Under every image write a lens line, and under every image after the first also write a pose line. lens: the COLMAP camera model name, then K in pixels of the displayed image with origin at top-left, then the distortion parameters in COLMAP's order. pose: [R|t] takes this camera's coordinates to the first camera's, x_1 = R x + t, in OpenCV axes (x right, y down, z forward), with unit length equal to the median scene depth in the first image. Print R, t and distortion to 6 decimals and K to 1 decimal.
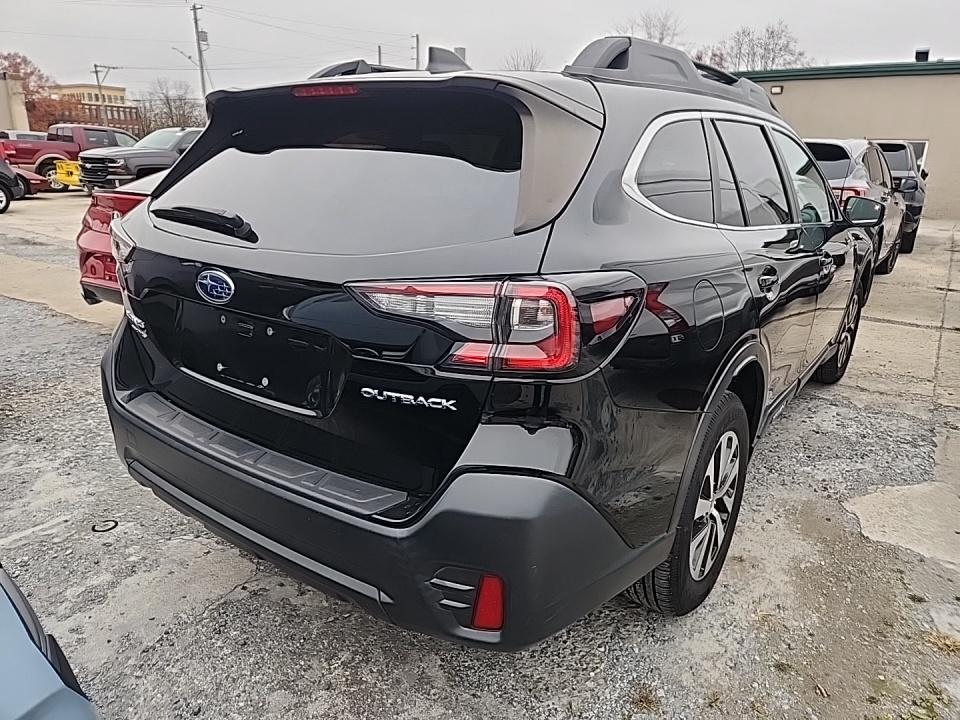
lens RADIAL K [[639.0, 0, 493.0], [0, 639.0, 361.7], [0, 0, 1]] dist [0.055349, -0.051331]
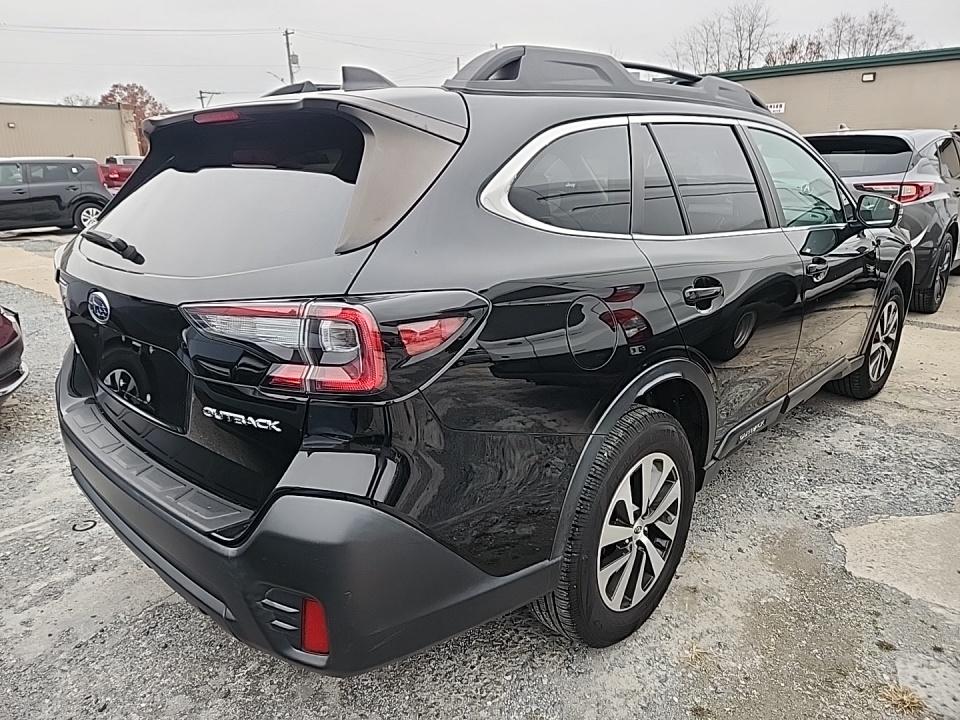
lens RADIAL K [[642.0, 0, 480.0], [0, 642.0, 360.0], [0, 0, 1]] dist [0.049367, -0.047188]
pose [[0.989282, 0.004423, -0.145951, 0.258791], [-0.006119, 0.999919, -0.011174, -0.016862], [0.145890, 0.011947, 0.989229, 0.030762]]
